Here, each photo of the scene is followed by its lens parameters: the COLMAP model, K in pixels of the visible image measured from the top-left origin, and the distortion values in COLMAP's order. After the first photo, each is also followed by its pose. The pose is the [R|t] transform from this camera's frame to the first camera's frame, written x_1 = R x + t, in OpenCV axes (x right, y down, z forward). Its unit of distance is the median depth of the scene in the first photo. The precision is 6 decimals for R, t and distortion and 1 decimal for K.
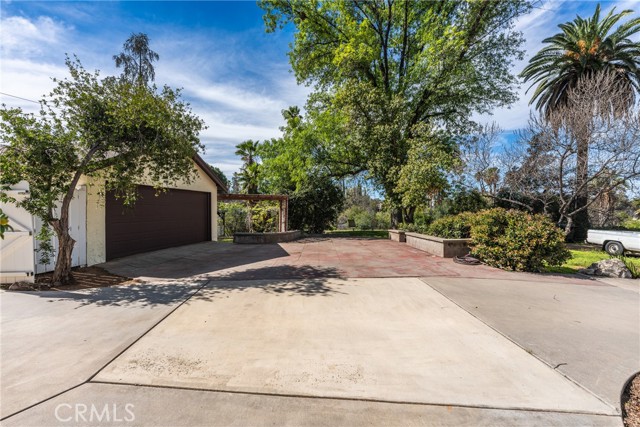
lens RADIAL K [[257.4, 0, 318.5], [0, 257.4, 212.8], [0, 0, 1]] dist [0.000814, -0.000006]
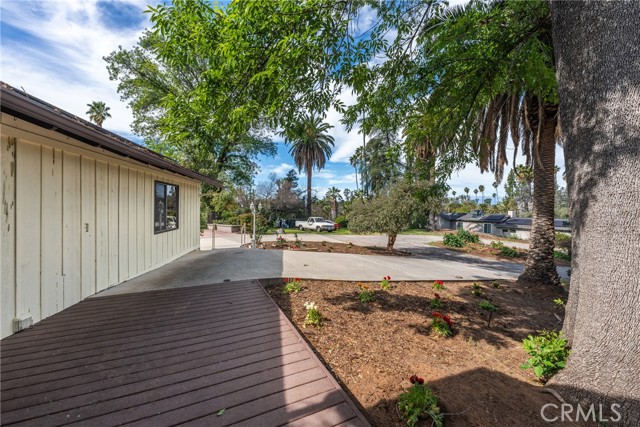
lens RADIAL K [[257.4, 0, 317.3], [0, 257.4, 212.5], [0, 0, 1]] dist [0.000814, -0.000006]
pose [[0.772608, -0.002240, 0.634879, -0.287703], [0.002925, 0.999996, -0.000031, -0.013557], [-0.634876, 0.001881, 0.772612, -0.916067]]
